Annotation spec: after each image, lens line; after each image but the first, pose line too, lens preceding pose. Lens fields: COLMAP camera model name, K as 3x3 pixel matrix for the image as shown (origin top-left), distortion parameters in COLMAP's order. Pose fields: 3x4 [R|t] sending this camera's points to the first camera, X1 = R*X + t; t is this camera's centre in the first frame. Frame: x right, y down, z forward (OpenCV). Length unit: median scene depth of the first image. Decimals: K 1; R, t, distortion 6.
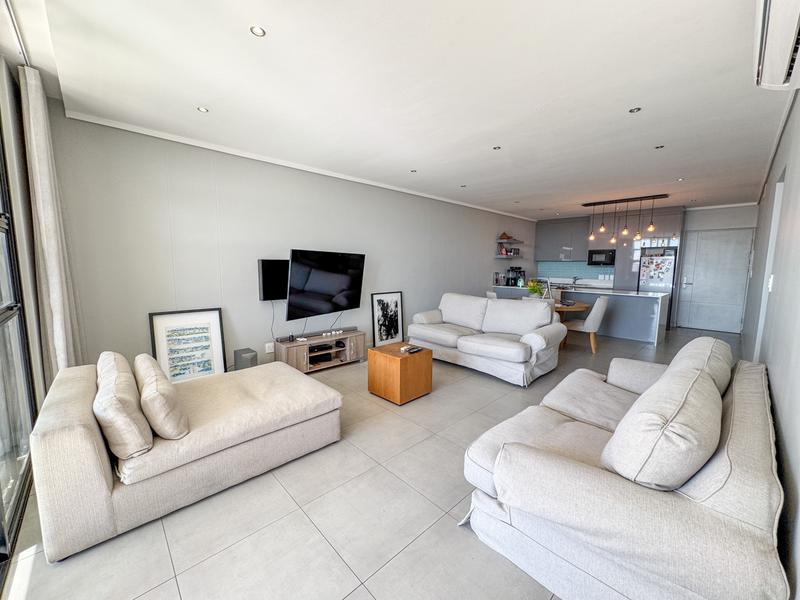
lens RADIAL K [[318.2, 0, 400.0], [0, 318.2, 299.5], [0, 0, 1]] dist [-0.001618, -0.000026]
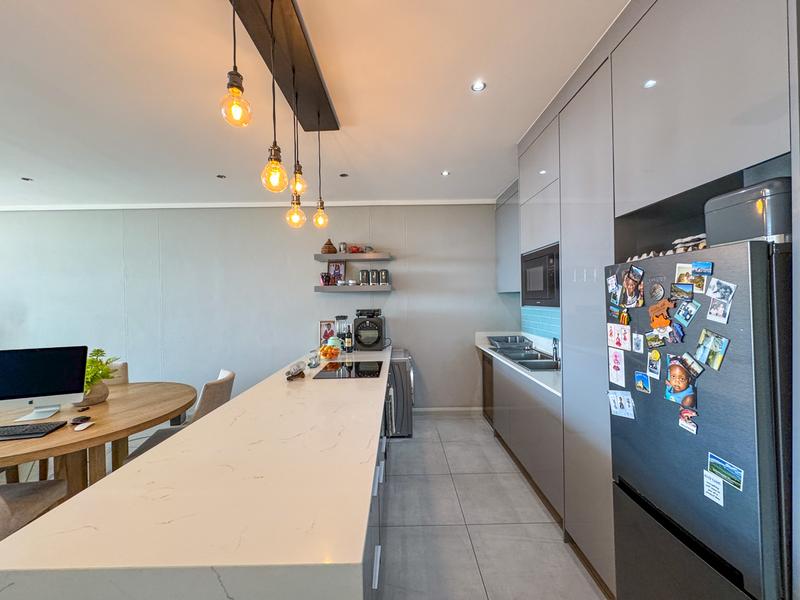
lens RADIAL K [[318.2, 0, 400.0], [0, 318.2, 299.5], [0, 0, 1]] dist [-0.001618, -0.000026]
pose [[0.729644, -0.016875, -0.683619, 1.076771], [-0.052995, 0.995294, -0.081131, -0.122878], [0.681771, 0.095425, 0.725315, 1.046554]]
